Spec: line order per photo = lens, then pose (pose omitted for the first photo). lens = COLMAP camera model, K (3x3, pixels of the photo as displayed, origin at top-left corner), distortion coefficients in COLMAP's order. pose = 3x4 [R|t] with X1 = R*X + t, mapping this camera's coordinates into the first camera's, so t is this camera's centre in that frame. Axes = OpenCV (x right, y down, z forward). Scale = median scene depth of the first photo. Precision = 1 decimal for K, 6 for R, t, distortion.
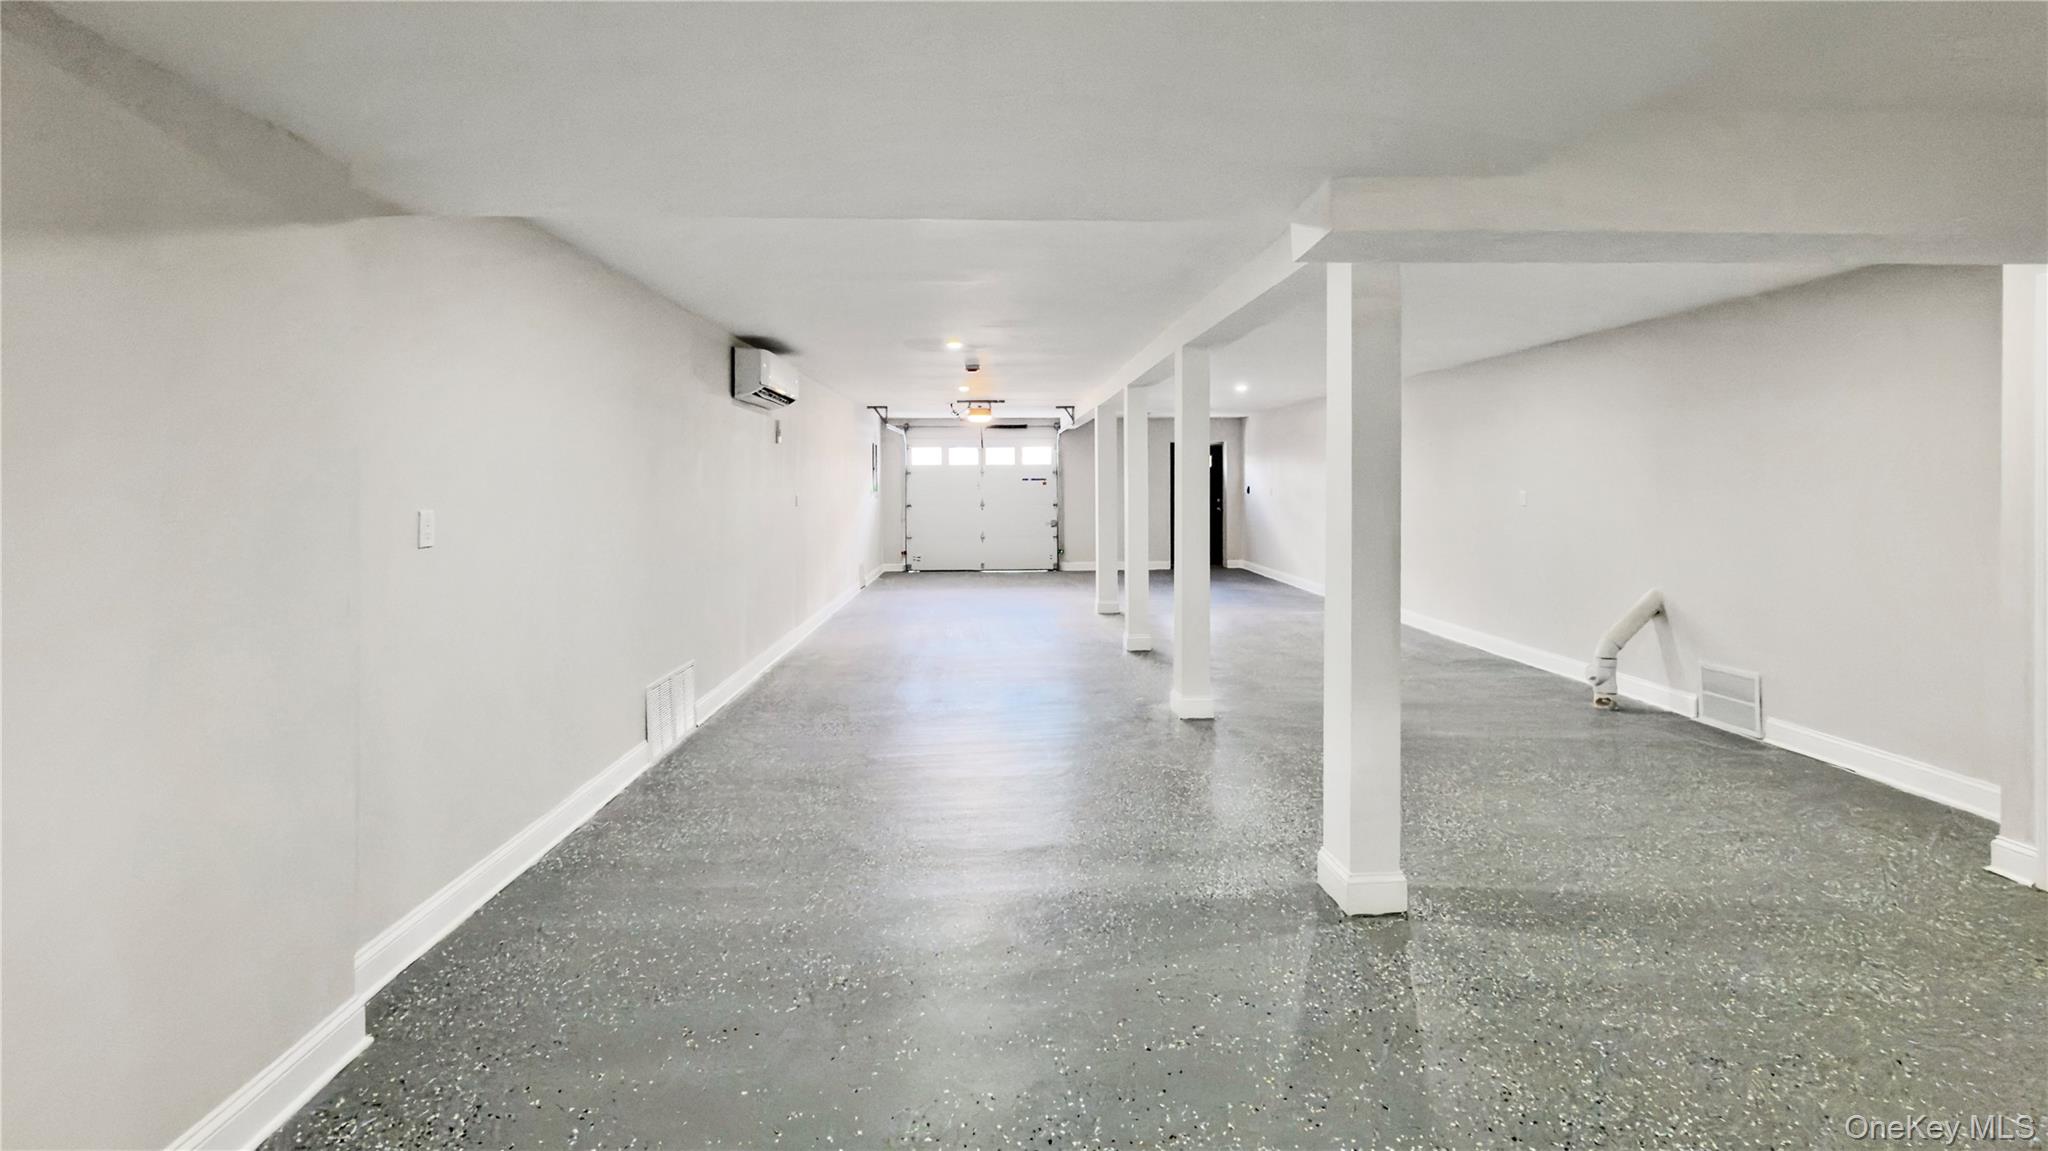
lens RADIAL K [[868.2, 0, 1020.1], [0, 868.2, 483.1], [0, 0, 1]] dist [0.000151, -0.000307]
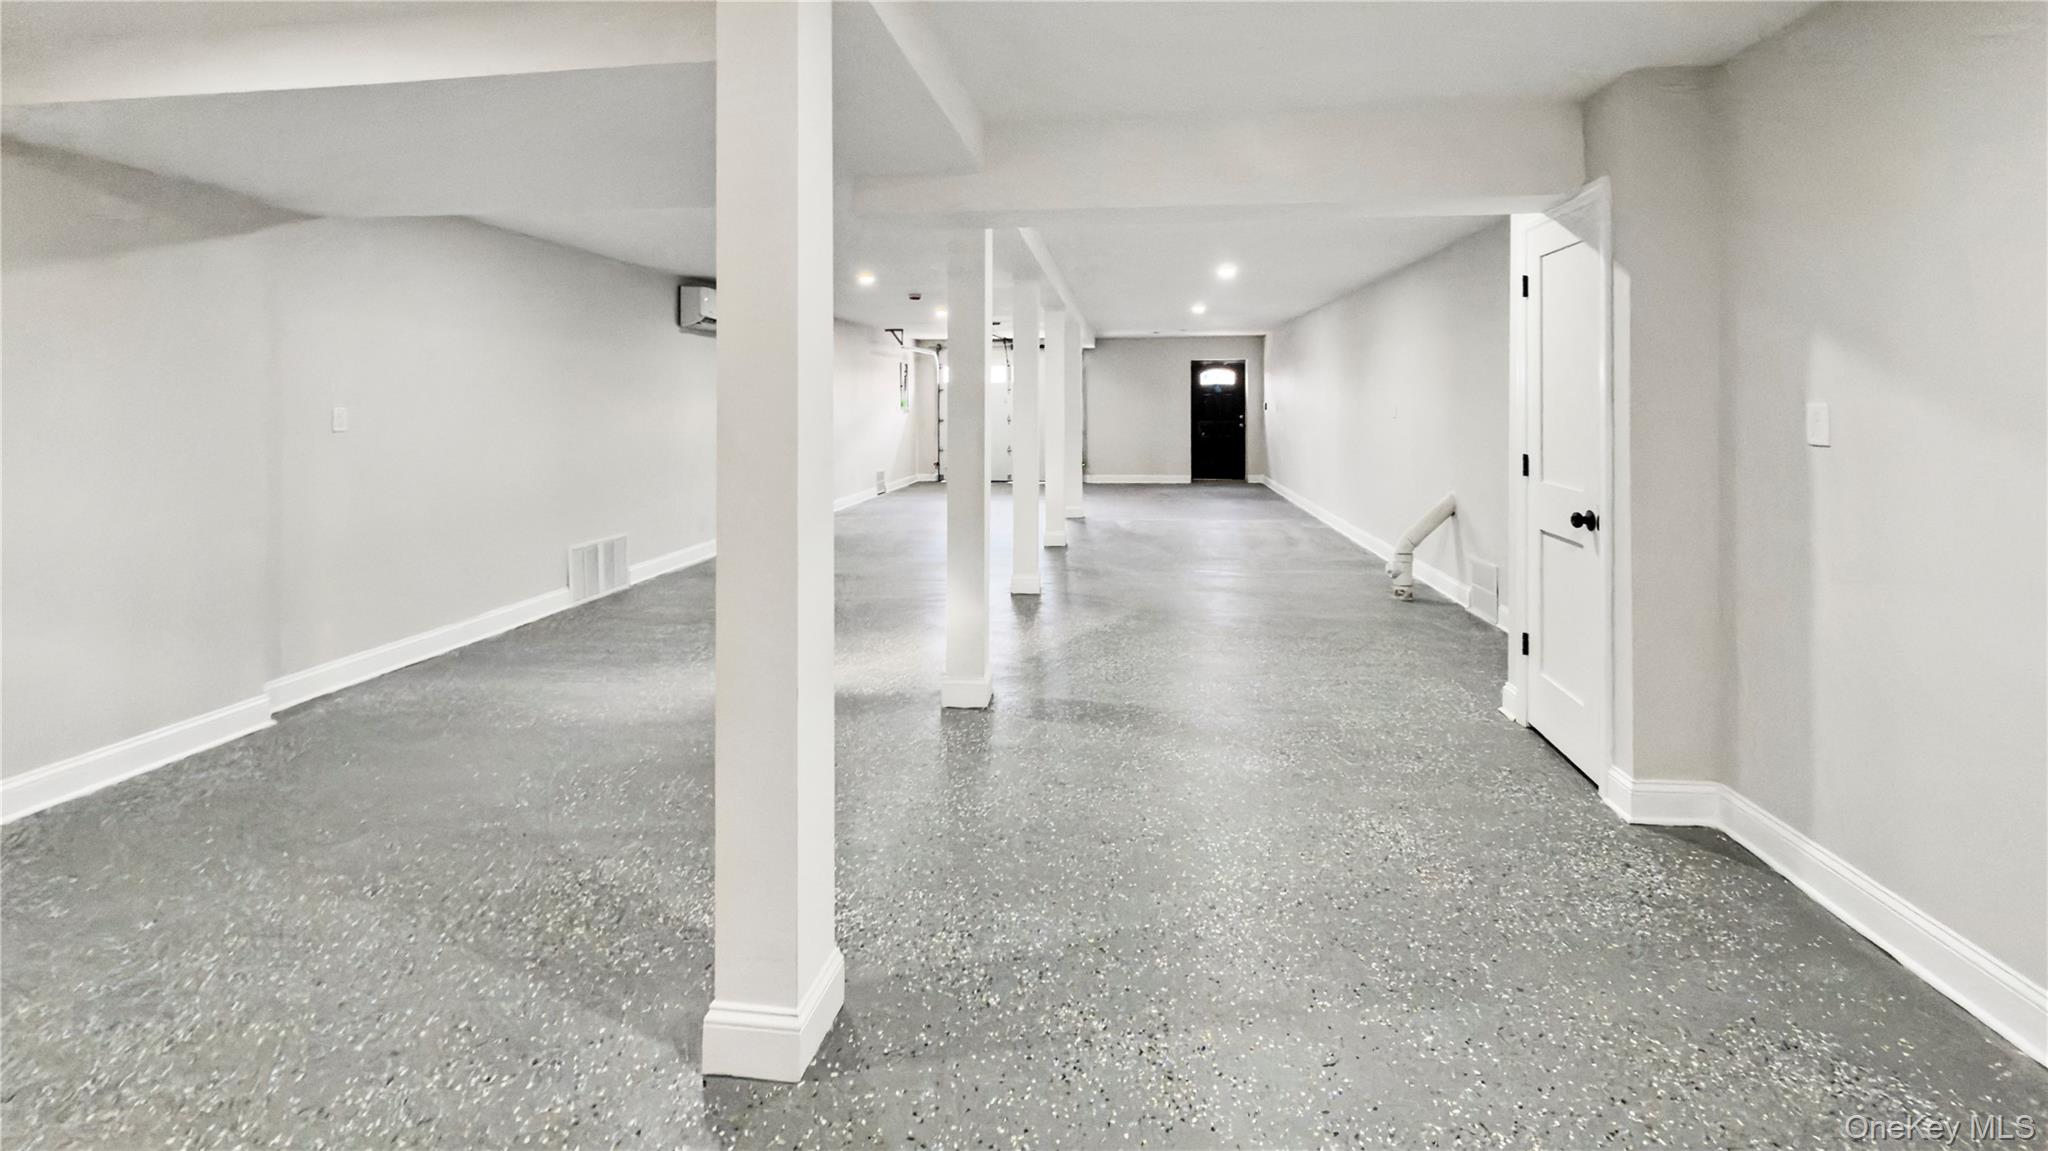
lens RADIAL K [[892.1, 0, 1041.6], [0, 892.1, 413.4], [0, 0, 1]] dist [-0.000136, 0.000003]
pose [[0.987672, 0.002213, -0.156522, 0.510414], [-0.000539, 0.999942, 0.010737, 0.015206], [0.156537, -0.010521, 0.987616, -0.237105]]
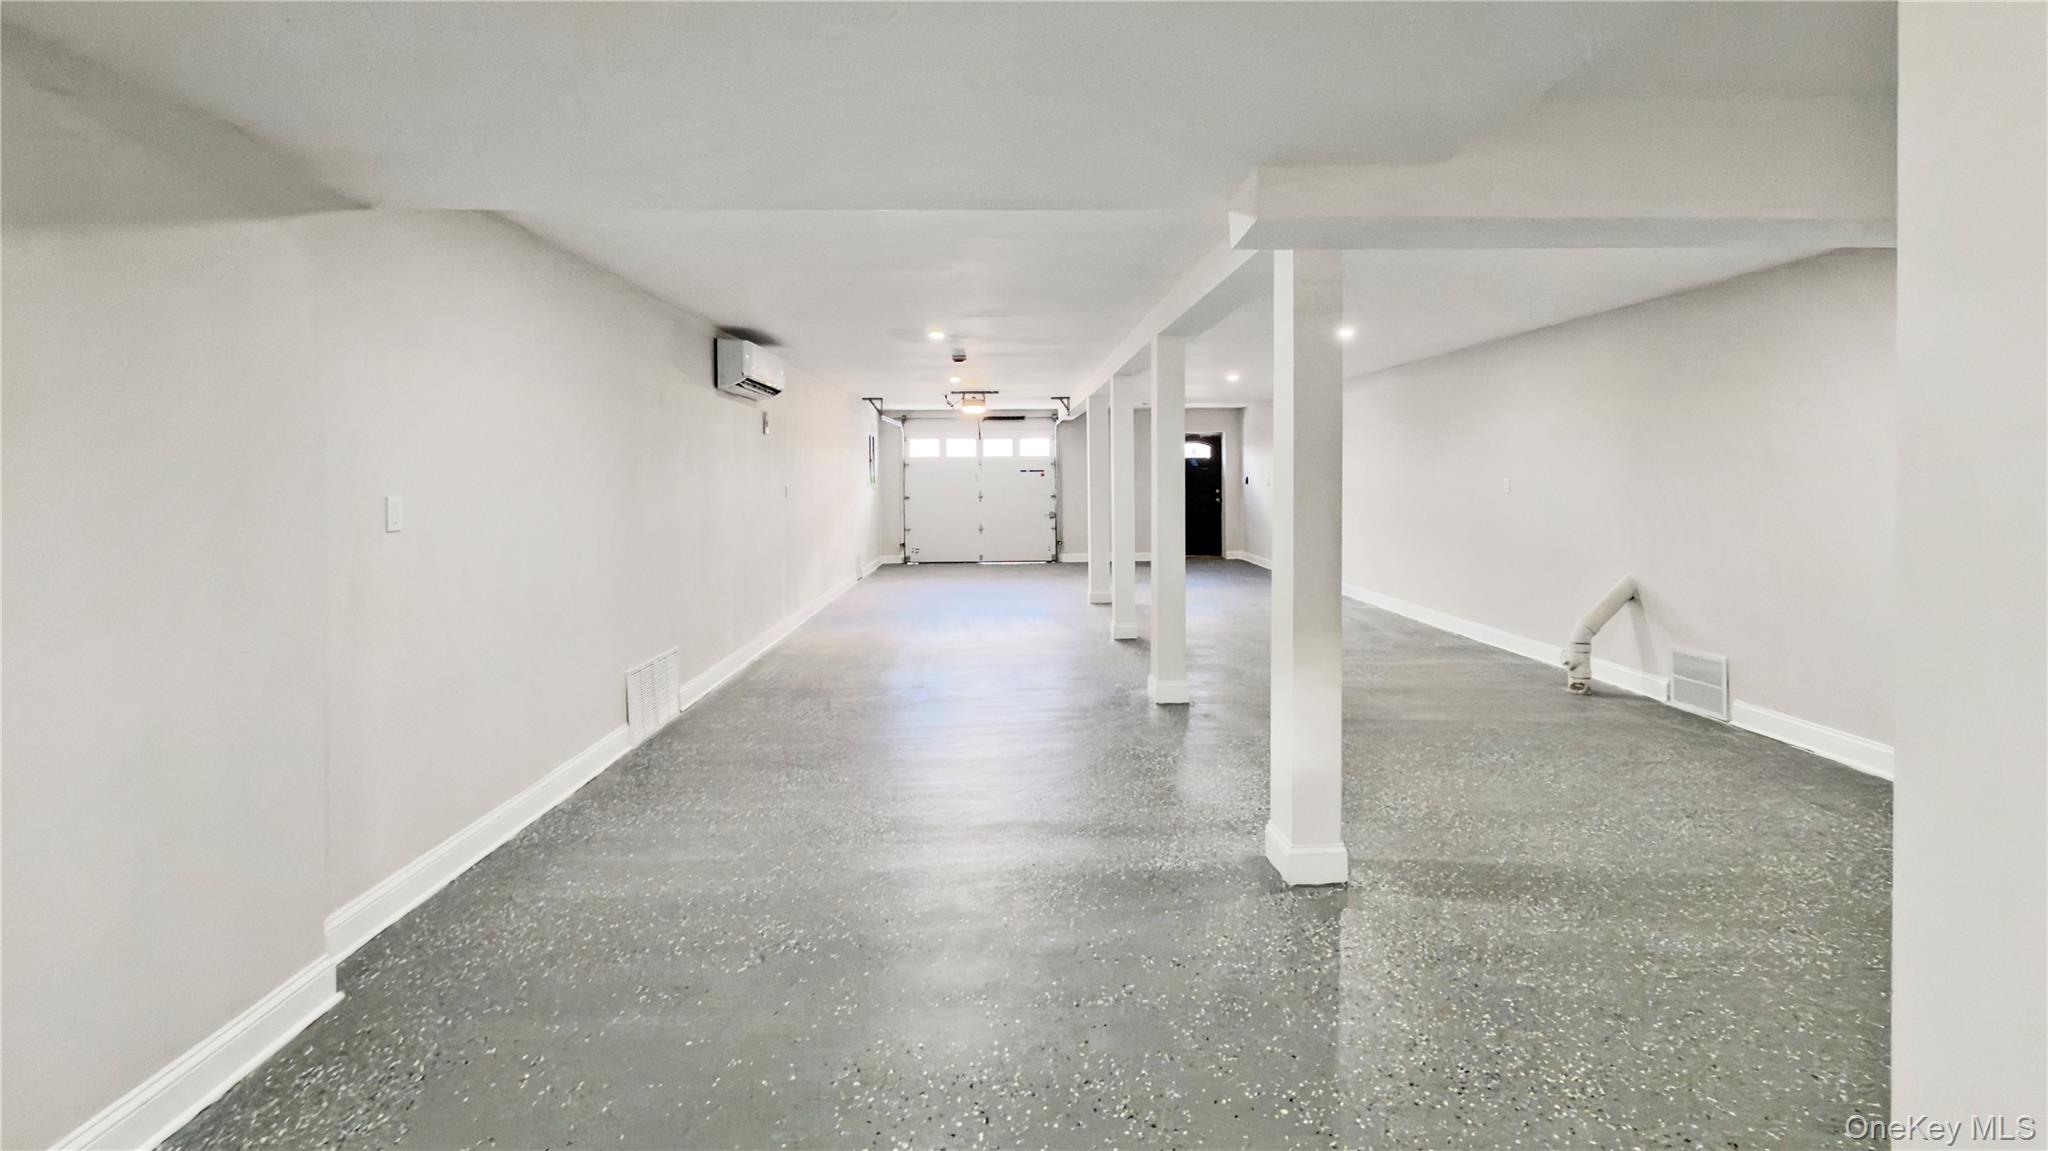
lens RADIAL K [[875.3, 0, 1024.9], [0, 875.3, 494.9], [0, 0, 1]] dist [-0.000270, -0.000111]
pose [[0.999957, -0.003878, -0.008458, 0.049424], [0.004055, 0.999771, 0.021001, 0.006652], [0.008375, -0.021035, 0.999744, -0.023252]]
